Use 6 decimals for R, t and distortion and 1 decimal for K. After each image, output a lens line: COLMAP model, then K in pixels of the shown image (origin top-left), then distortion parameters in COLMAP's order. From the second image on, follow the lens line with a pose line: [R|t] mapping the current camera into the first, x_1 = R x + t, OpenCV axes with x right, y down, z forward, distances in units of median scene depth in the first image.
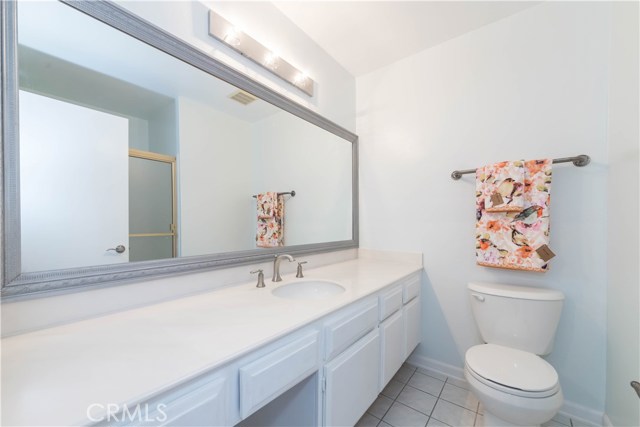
lens RADIAL K [[262.6, 0, 320.4], [0, 262.6, 215.1], [0, 0, 1]] dist [0.000795, 0.000763]
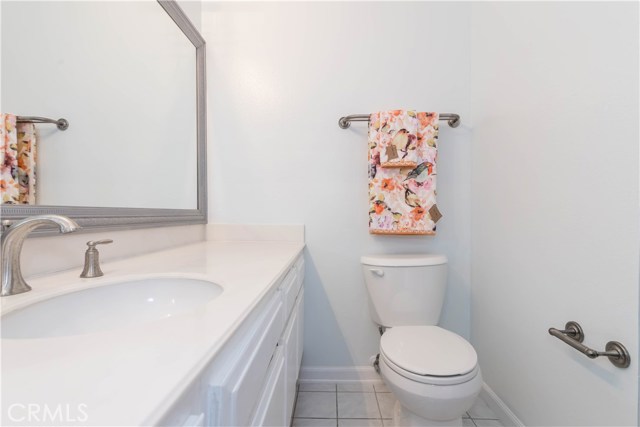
lens RADIAL K [[294.9, 0, 330.5], [0, 294.9, 208.9], [0, 0, 1]] dist [-0.000601, -0.004199]
pose [[0.795949, -0.001924, 0.605361, -0.052452], [-0.003411, 0.999965, 0.007664, 0.109373], [-0.605354, -0.008165, 0.795914, 0.359550]]
